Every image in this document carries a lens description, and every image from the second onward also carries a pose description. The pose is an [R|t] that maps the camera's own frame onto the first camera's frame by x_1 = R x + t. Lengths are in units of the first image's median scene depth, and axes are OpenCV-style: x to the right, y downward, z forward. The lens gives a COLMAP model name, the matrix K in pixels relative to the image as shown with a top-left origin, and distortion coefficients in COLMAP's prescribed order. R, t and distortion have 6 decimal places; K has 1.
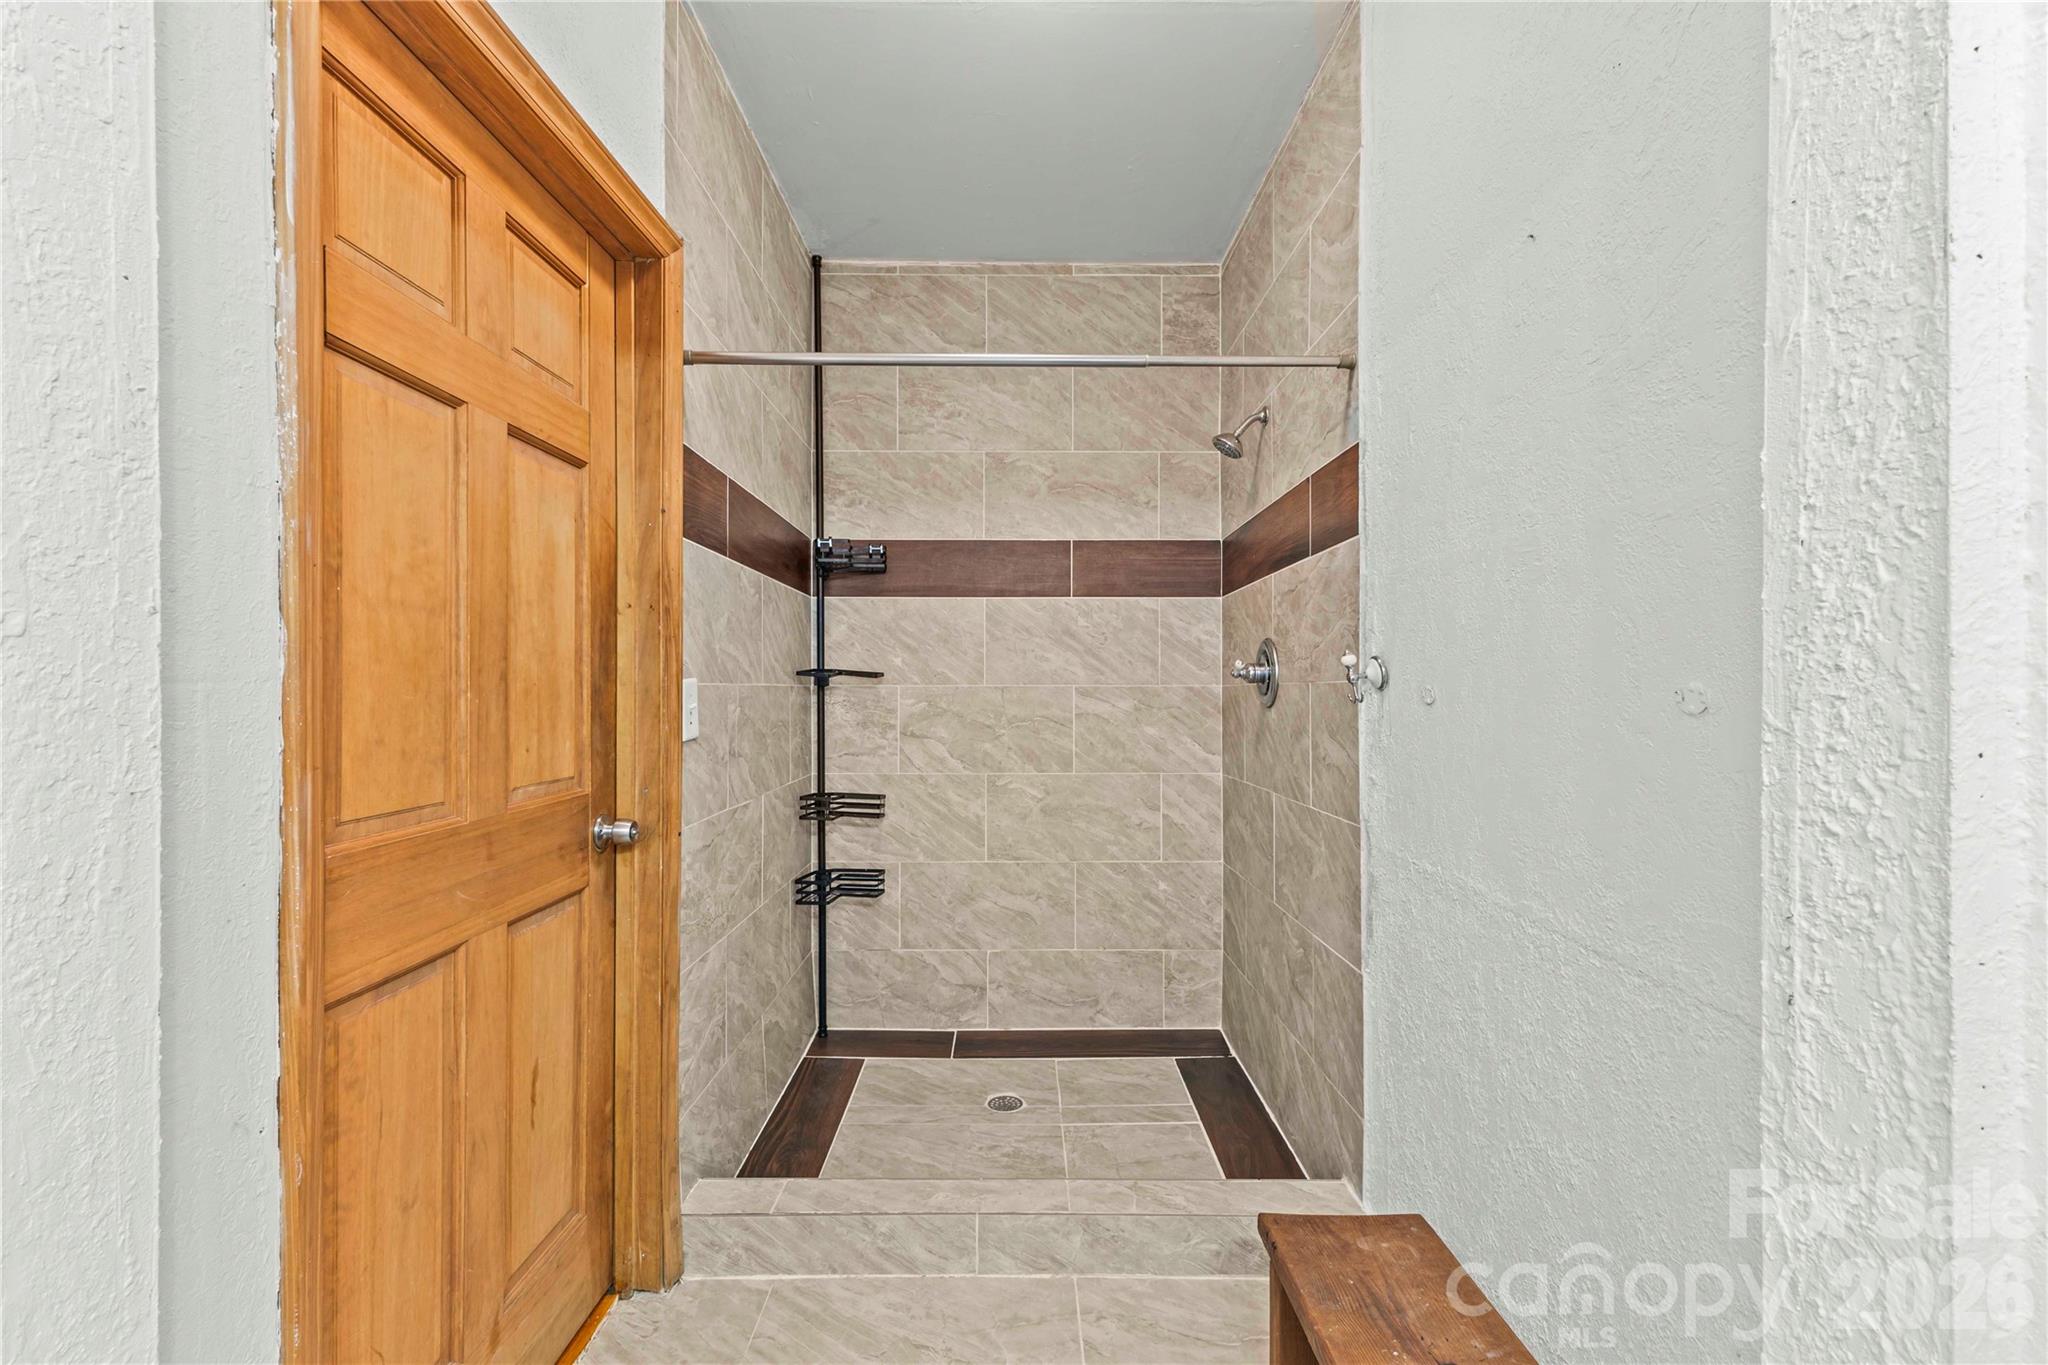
lens RADIAL K [[872.7, 0, 1024.0], [0, 872.7, 682.5], [0, 0, 1]] dist [-0.001568, 0.000942]
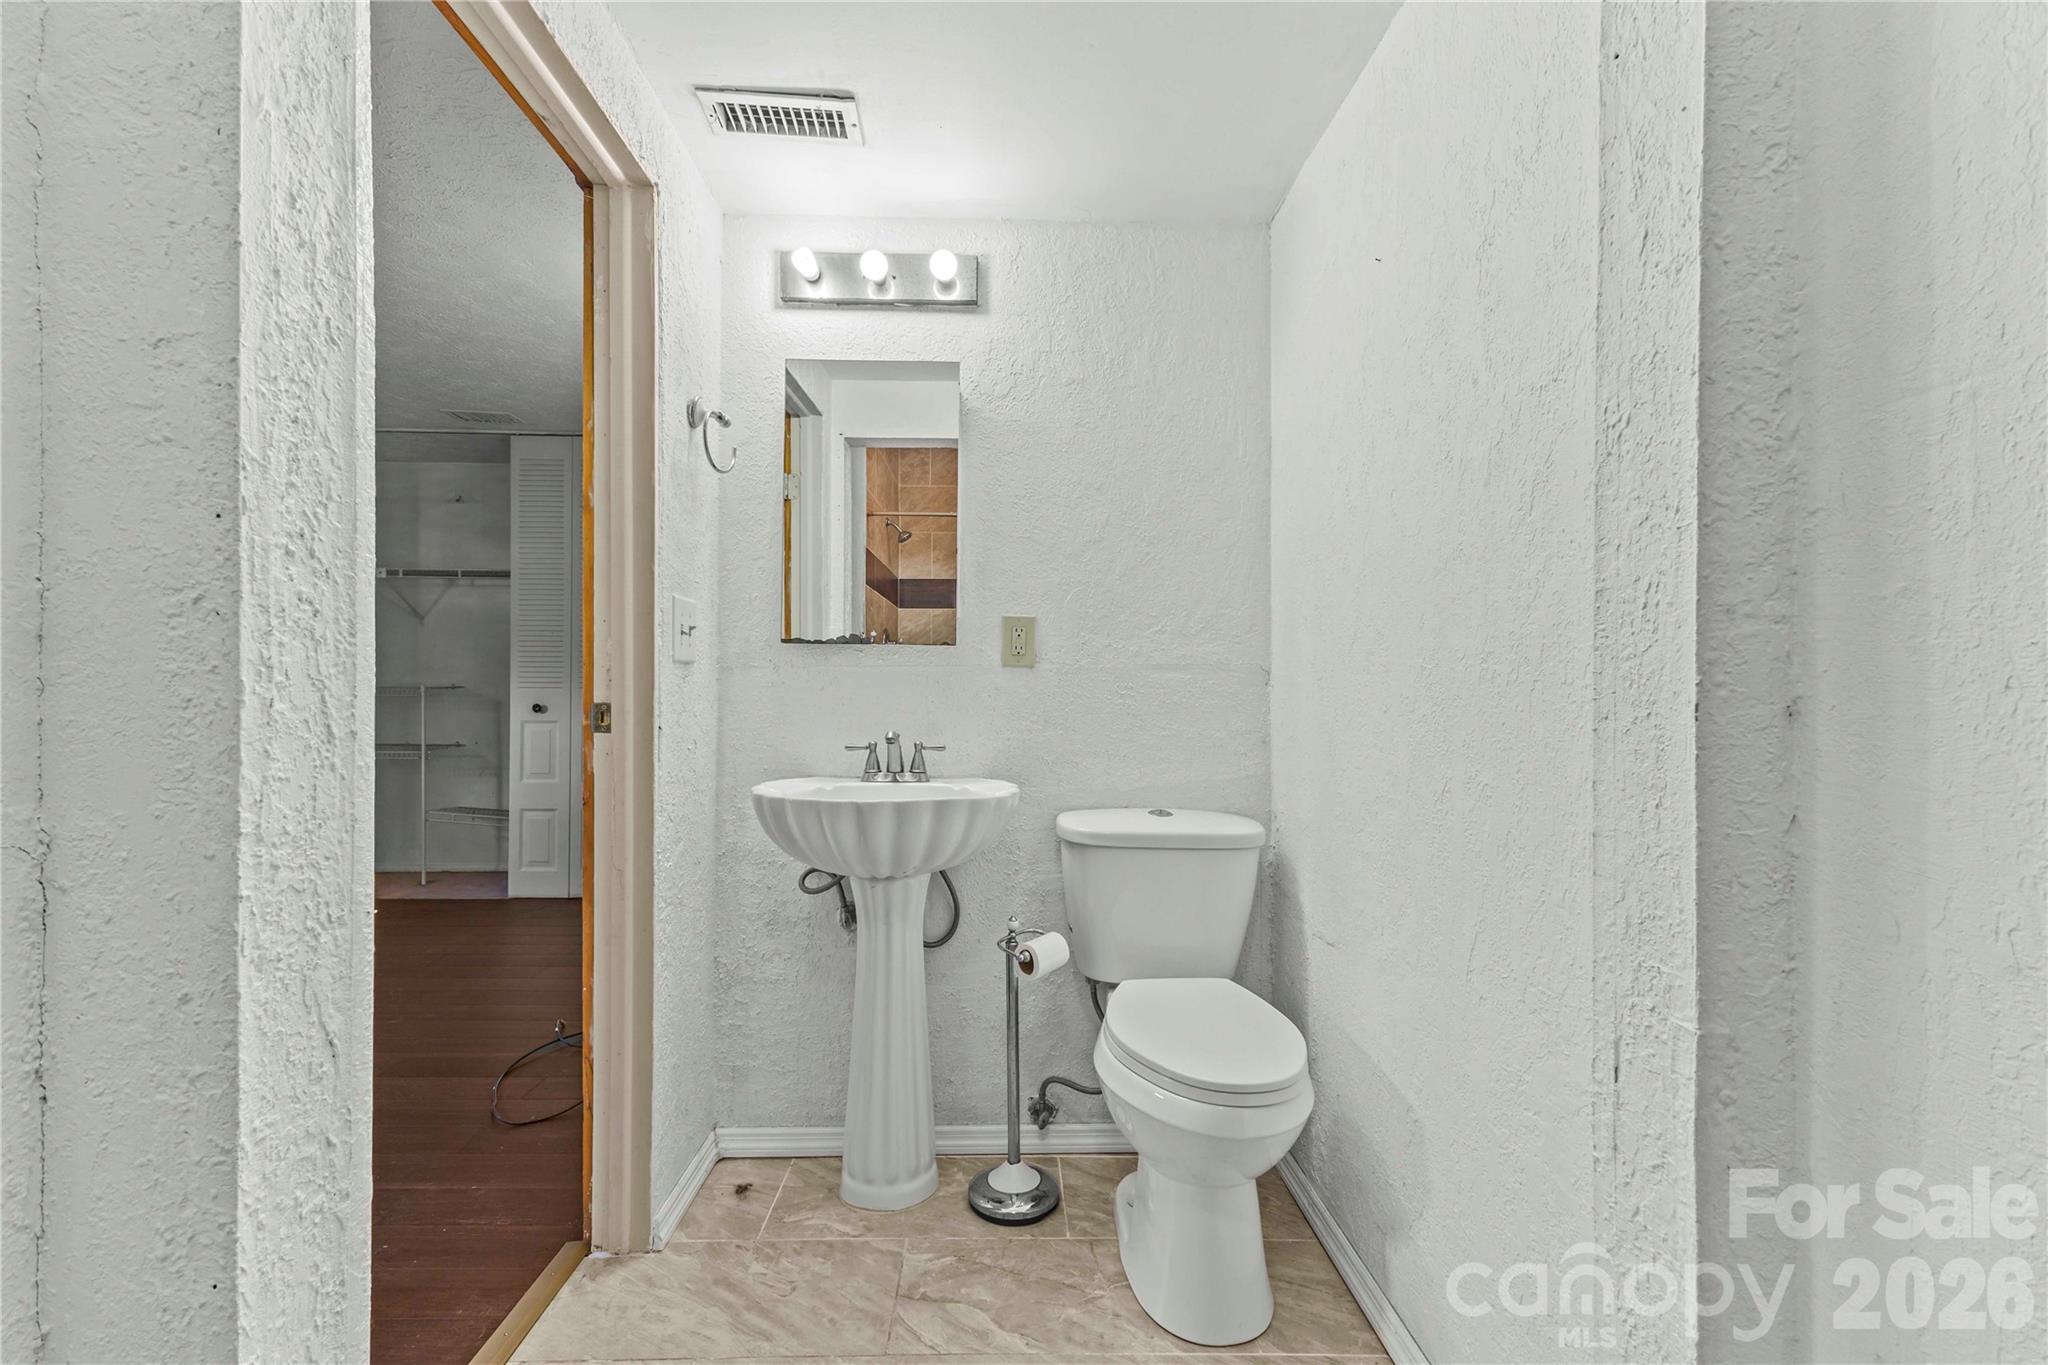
lens RADIAL K [[867.2, 0, 1031.0], [0, 867.2, 684.9], [0, 0, 1]] dist [-0.002042, -0.000631]
pose [[-0.999461, 0.000698, -0.032815, -0.068875], [0.000581, 0.999994, 0.003555, 0.358059], [0.032817, 0.003534, -0.999455, 2.281125]]
